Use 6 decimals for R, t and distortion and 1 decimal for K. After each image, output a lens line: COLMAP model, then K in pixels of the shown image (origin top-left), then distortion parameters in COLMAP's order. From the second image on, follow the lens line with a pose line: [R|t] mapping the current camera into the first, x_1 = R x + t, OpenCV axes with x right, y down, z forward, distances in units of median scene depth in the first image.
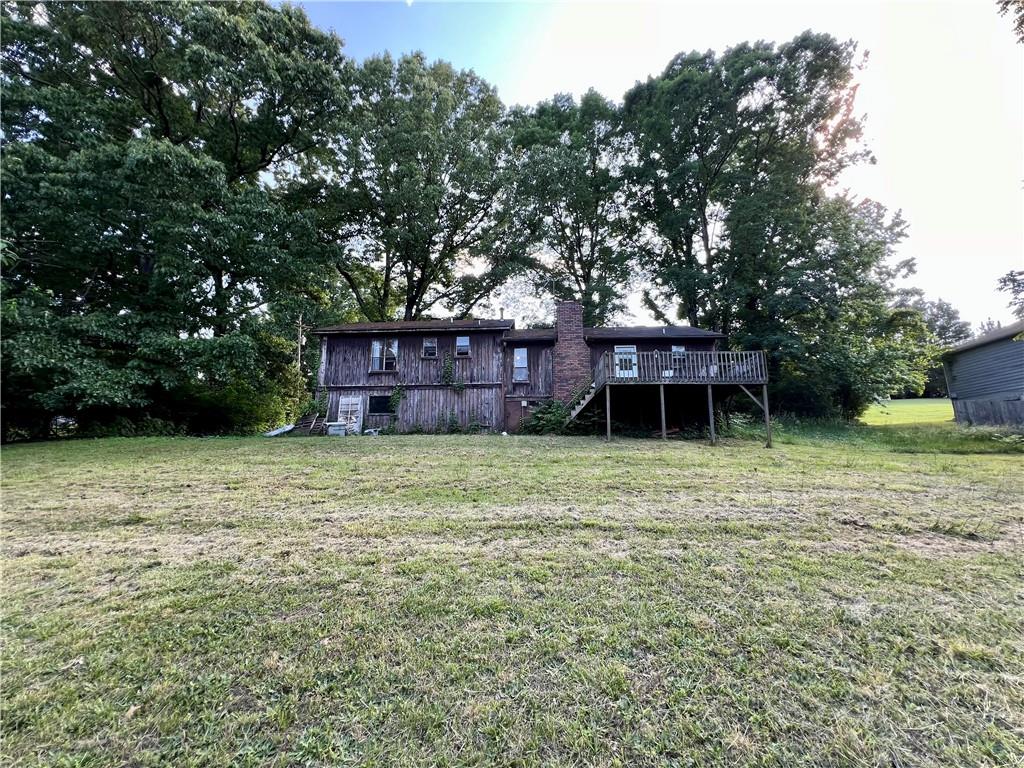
lens RADIAL K [[411.4, 0, 517.9], [0, 411.4, 382.0], [0, 0, 1]] dist [-0.001618, -0.000233]
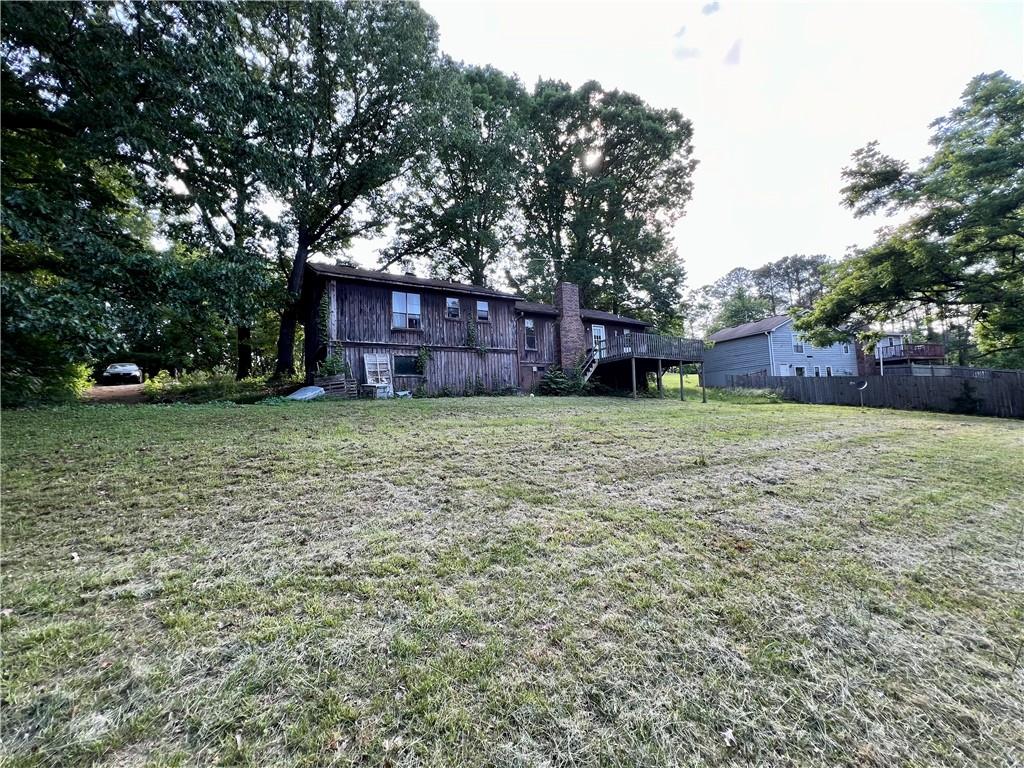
lens RADIAL K [[411.4, 0, 506.1], [0, 411.4, 382.9], [0, 0, 1]] dist [-0.001618, -0.000233]
pose [[0.820692, 0.009178, 0.571297, -0.680445], [-0.059783, 0.995762, 0.069883, 0.016371], [-0.568235, -0.091507, 0.817763, 0.116556]]
